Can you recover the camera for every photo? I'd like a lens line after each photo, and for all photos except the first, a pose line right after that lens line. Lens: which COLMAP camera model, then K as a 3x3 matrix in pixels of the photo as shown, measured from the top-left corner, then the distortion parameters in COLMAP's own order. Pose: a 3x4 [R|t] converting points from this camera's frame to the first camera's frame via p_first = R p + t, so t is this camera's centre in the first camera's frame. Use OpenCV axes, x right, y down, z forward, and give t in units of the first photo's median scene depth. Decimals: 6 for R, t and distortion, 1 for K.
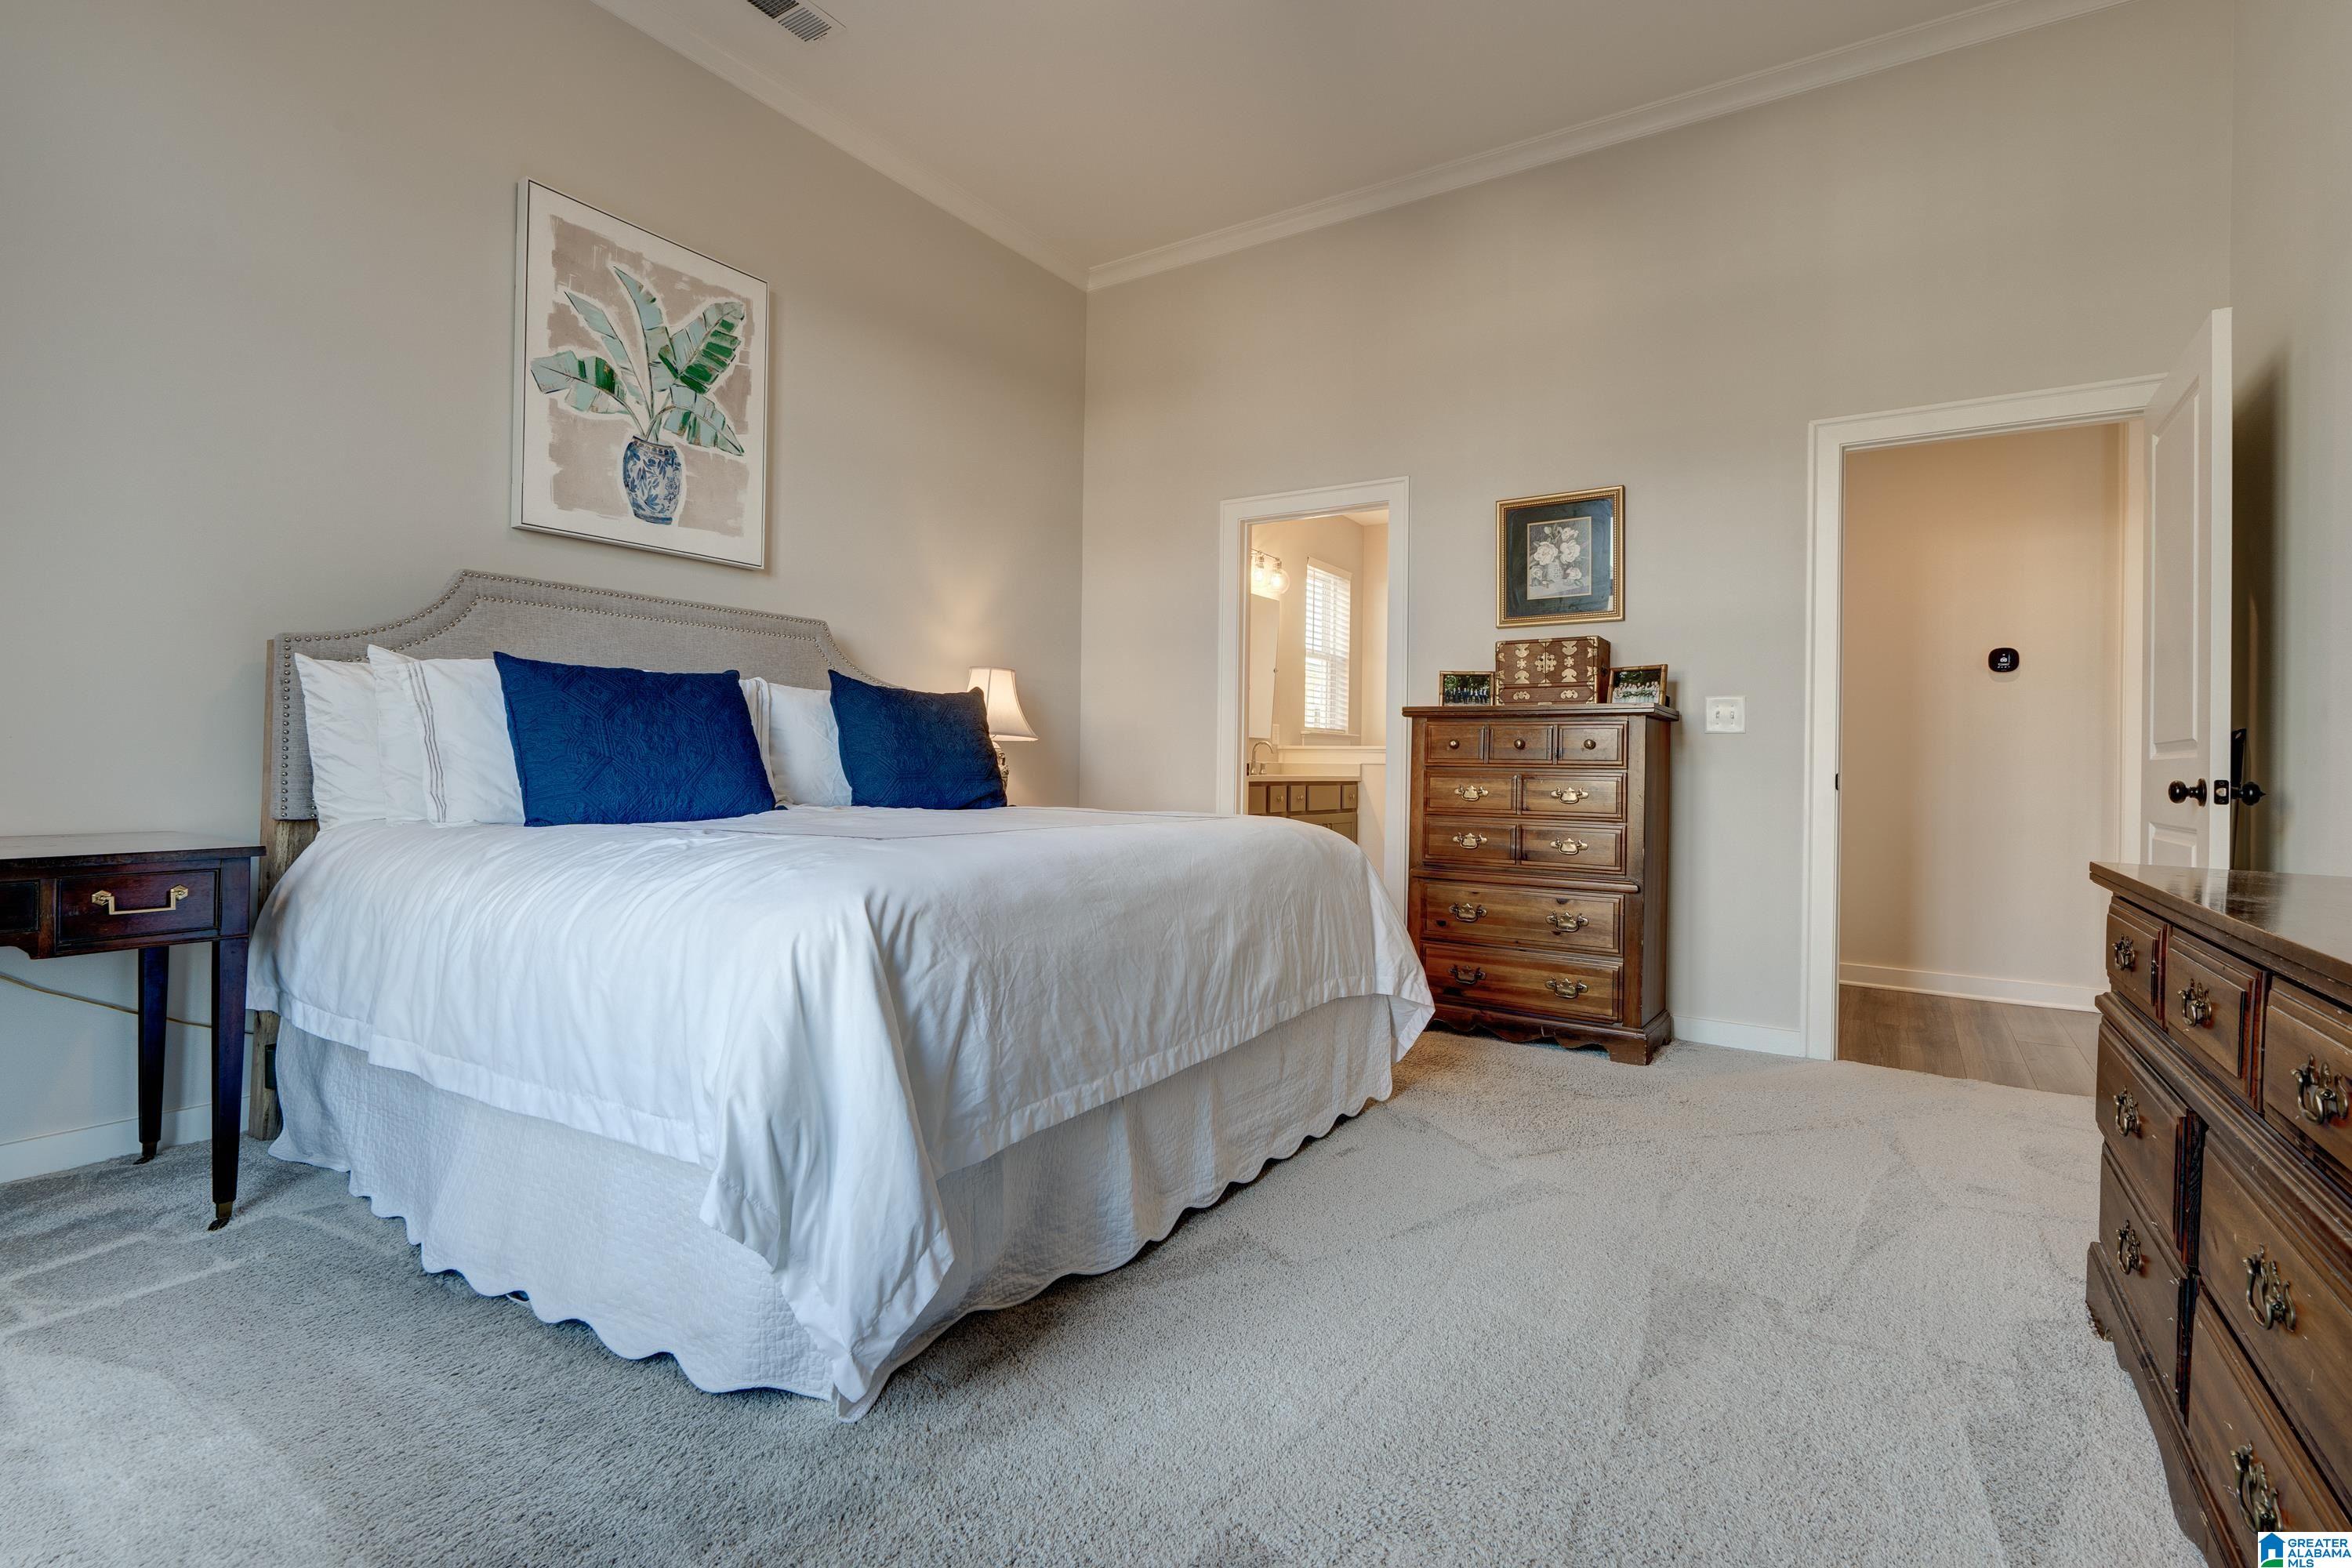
lens RADIAL K [[1078.6, 0, 1175.1], [0, 1078.6, 770.4], [0, 0, 1]] dist [-0.012668, -0.000808]
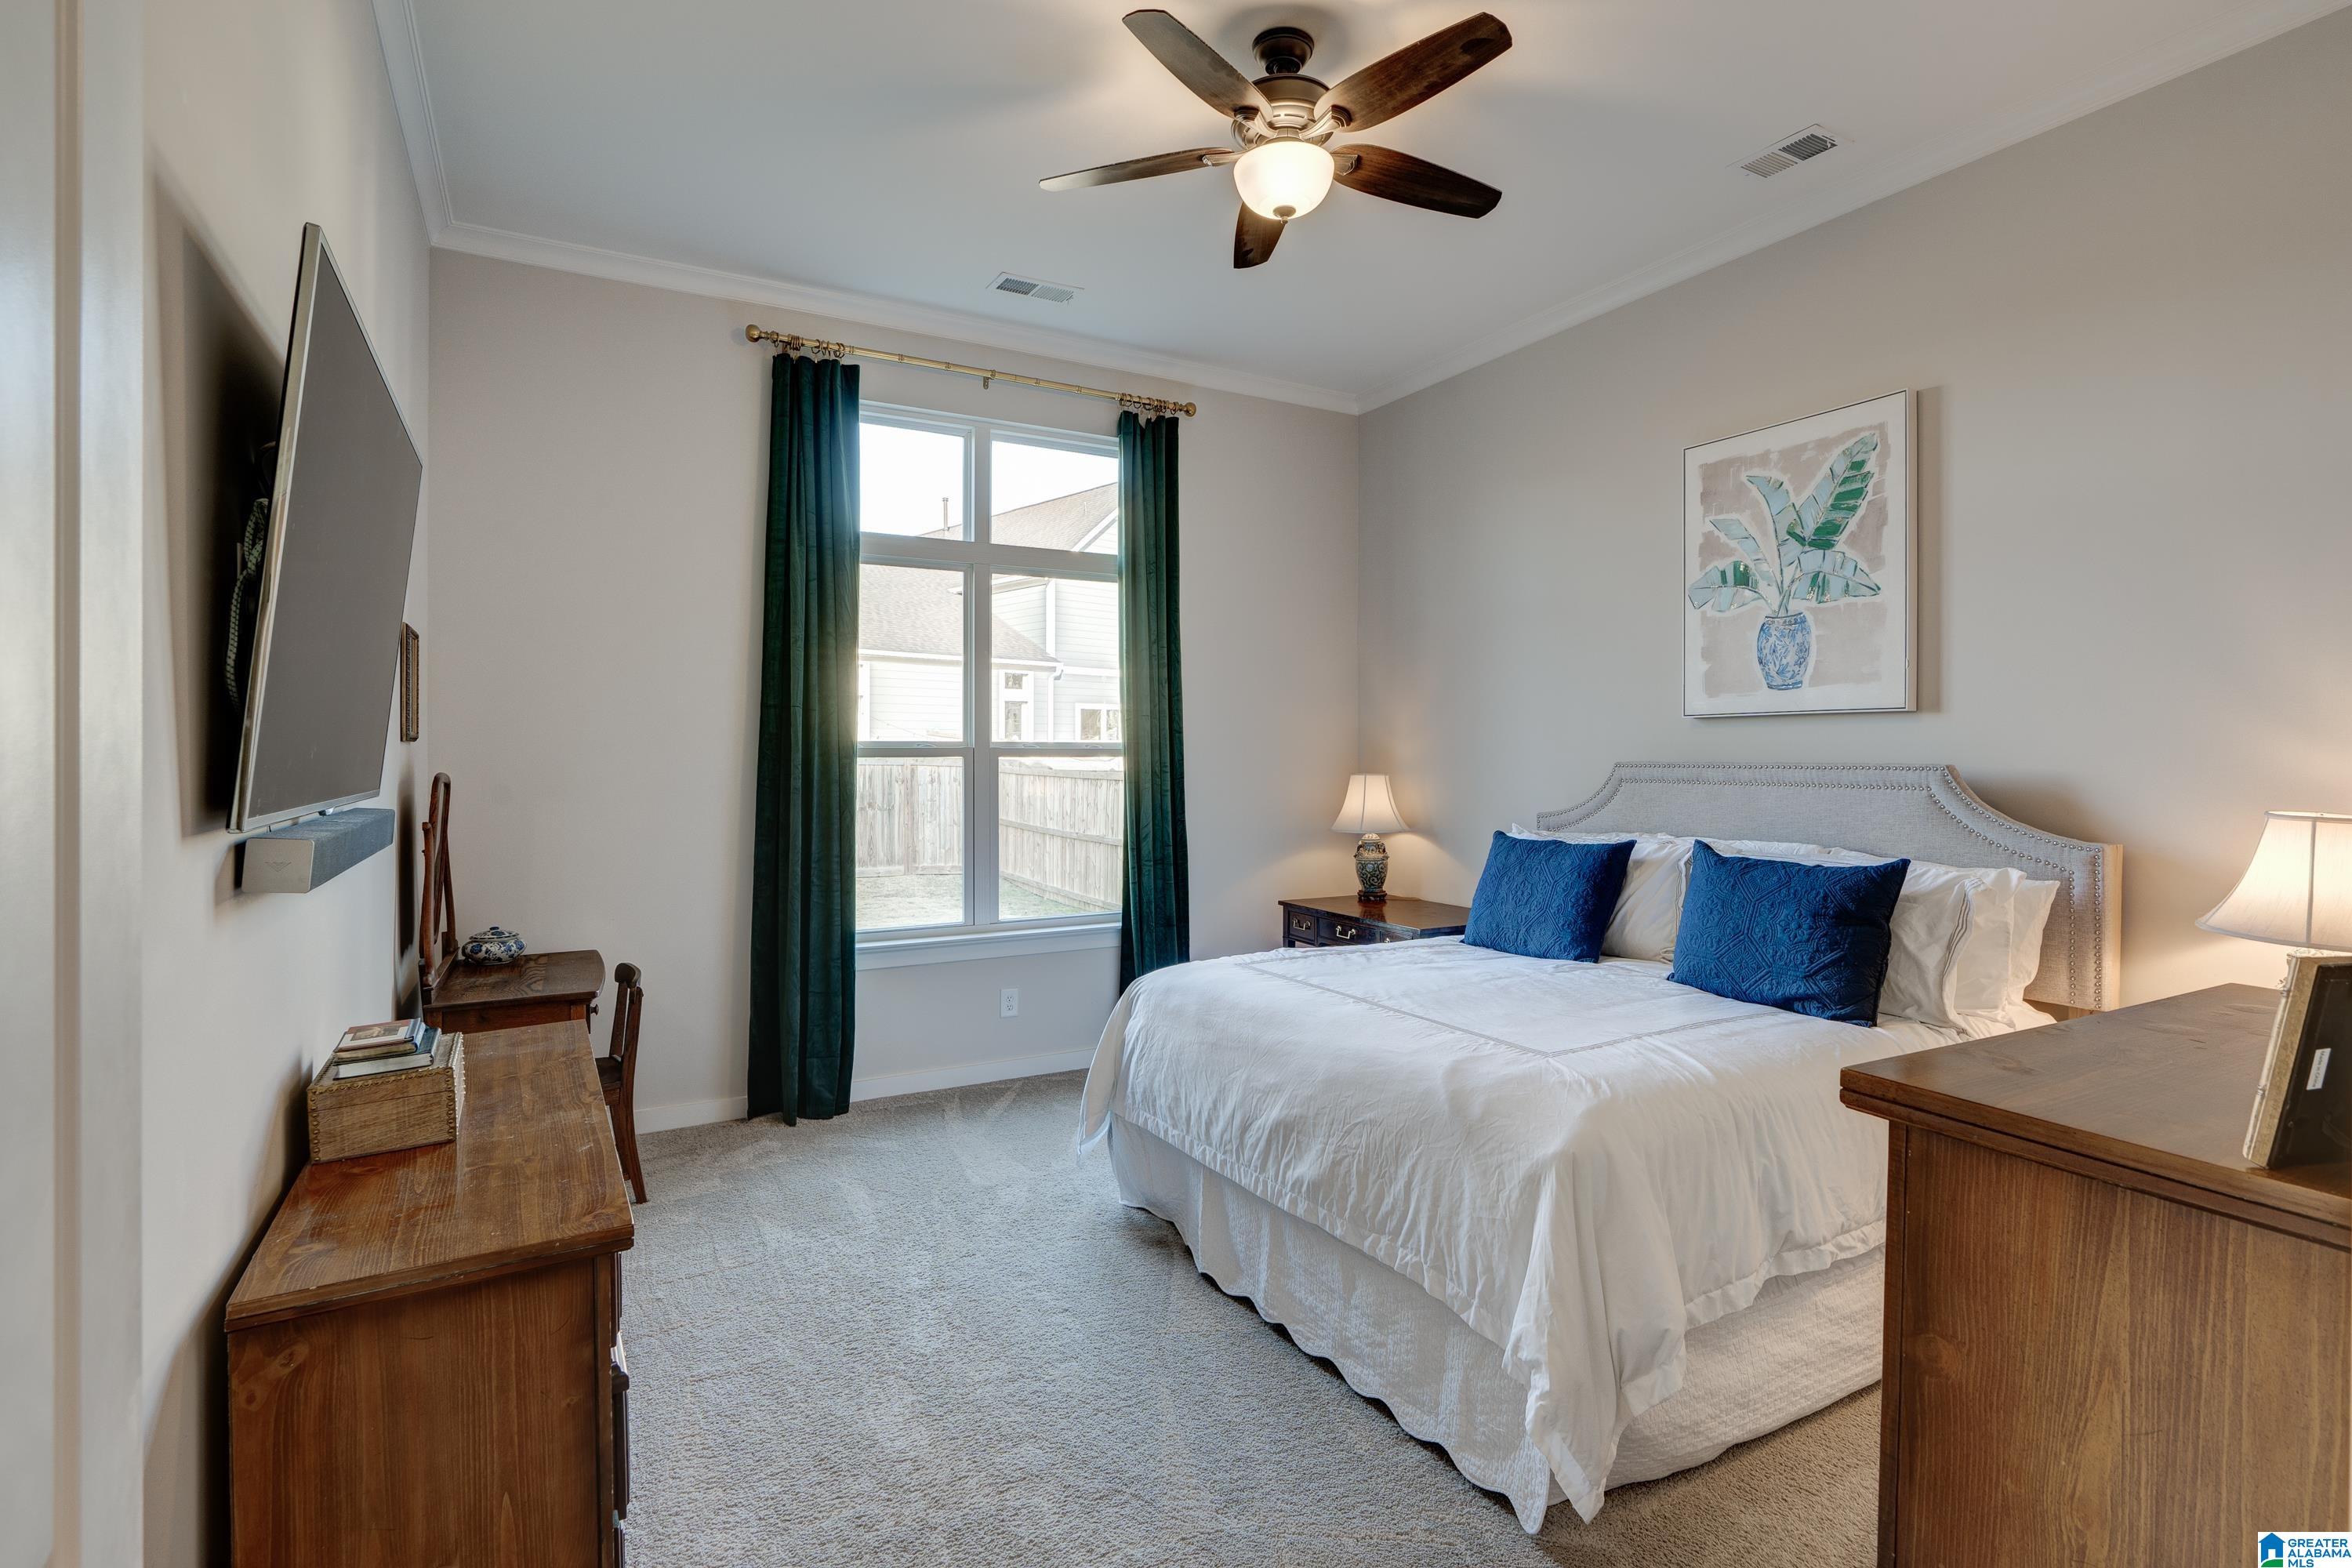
lens RADIAL K [[1138.7, 0, 1177.1], [0, 1138.7, 774.0], [0, 0, 1]] dist [-0.004084, 0.000530]
pose [[-0.451837, -0.002207, -0.892098, 0.817840], [-0.013987, 0.999892, 0.004610, -0.145221], [0.891991, 0.014560, -0.451818, 0.988820]]
